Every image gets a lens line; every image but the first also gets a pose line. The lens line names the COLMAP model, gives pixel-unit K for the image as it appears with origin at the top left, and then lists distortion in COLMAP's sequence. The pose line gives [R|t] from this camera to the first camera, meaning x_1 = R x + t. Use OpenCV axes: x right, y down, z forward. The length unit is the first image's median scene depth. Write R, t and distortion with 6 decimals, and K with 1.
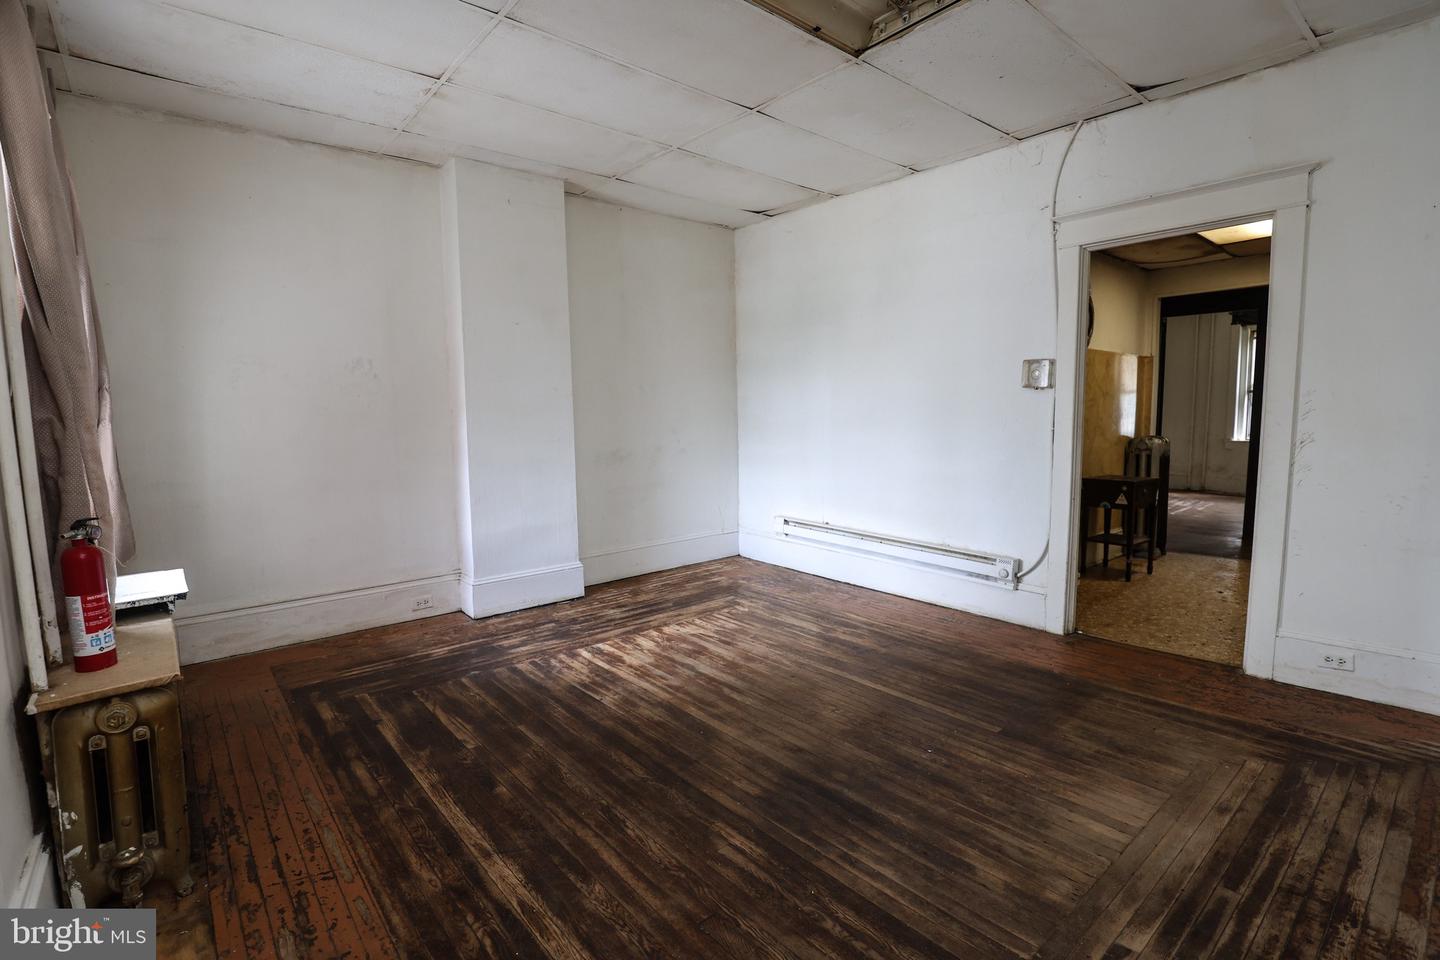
lens RADIAL K [[677.1, 0, 726.3], [0, 677.1, 477.7], [0, 0, 1]] dist [-0.021867, 0.002591]
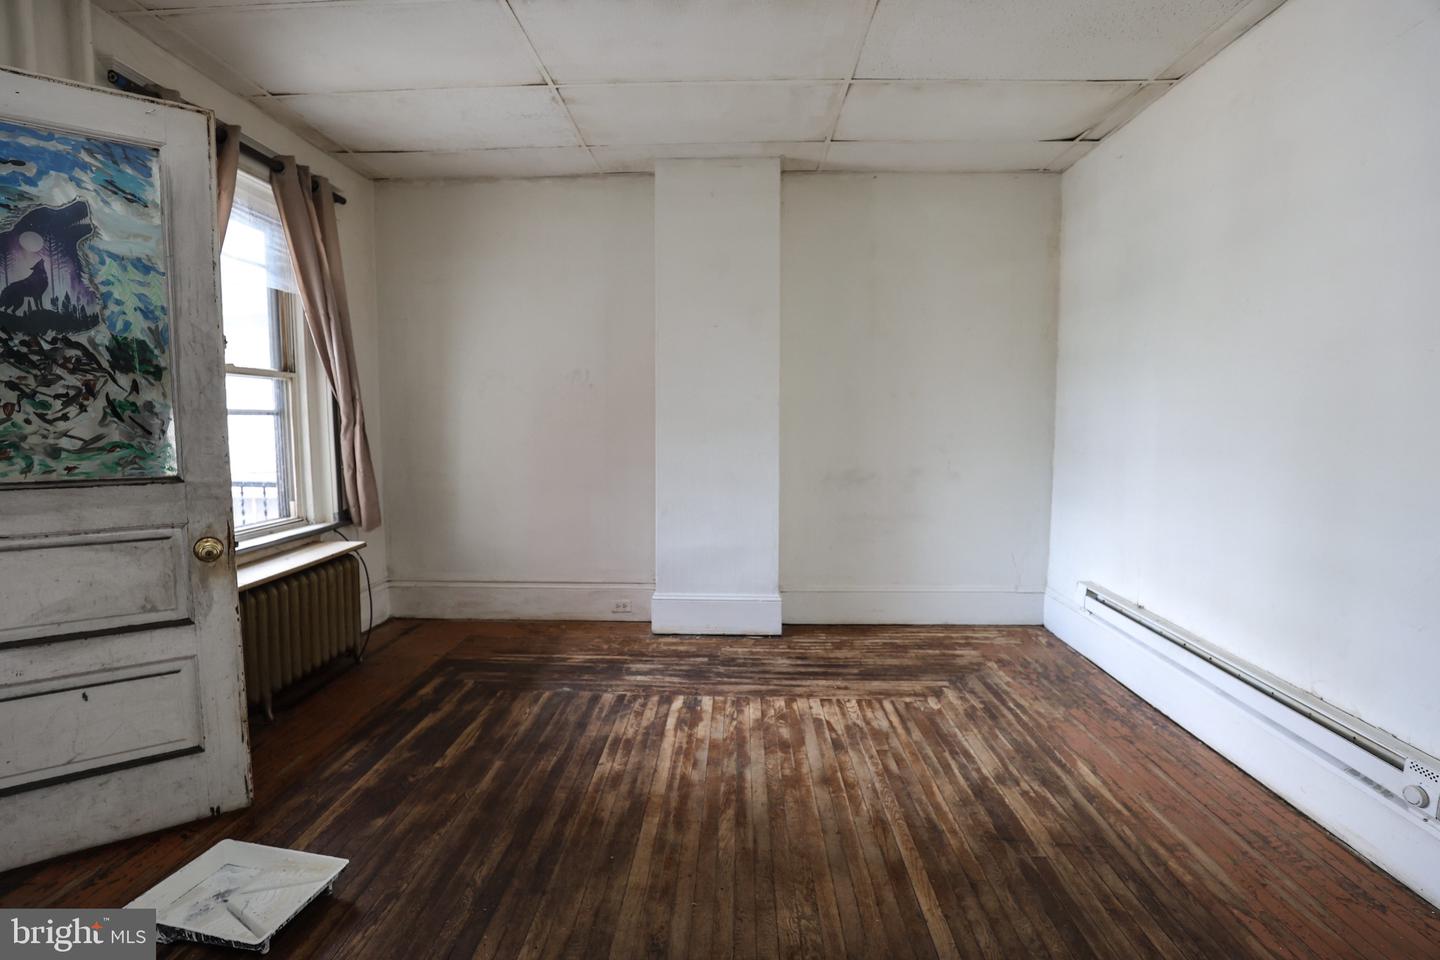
lens RADIAL K [[677.1, 0, 718.7], [0, 677.1, 478.6], [0, 0, 1]] dist [-0.021867, 0.002591]
pose [[0.735261, 0.075063, -0.673614, 0.345011], [-0.080890, 0.996463, 0.022746, -0.044102], [0.672939, 0.037765, 0.738733, 0.342162]]
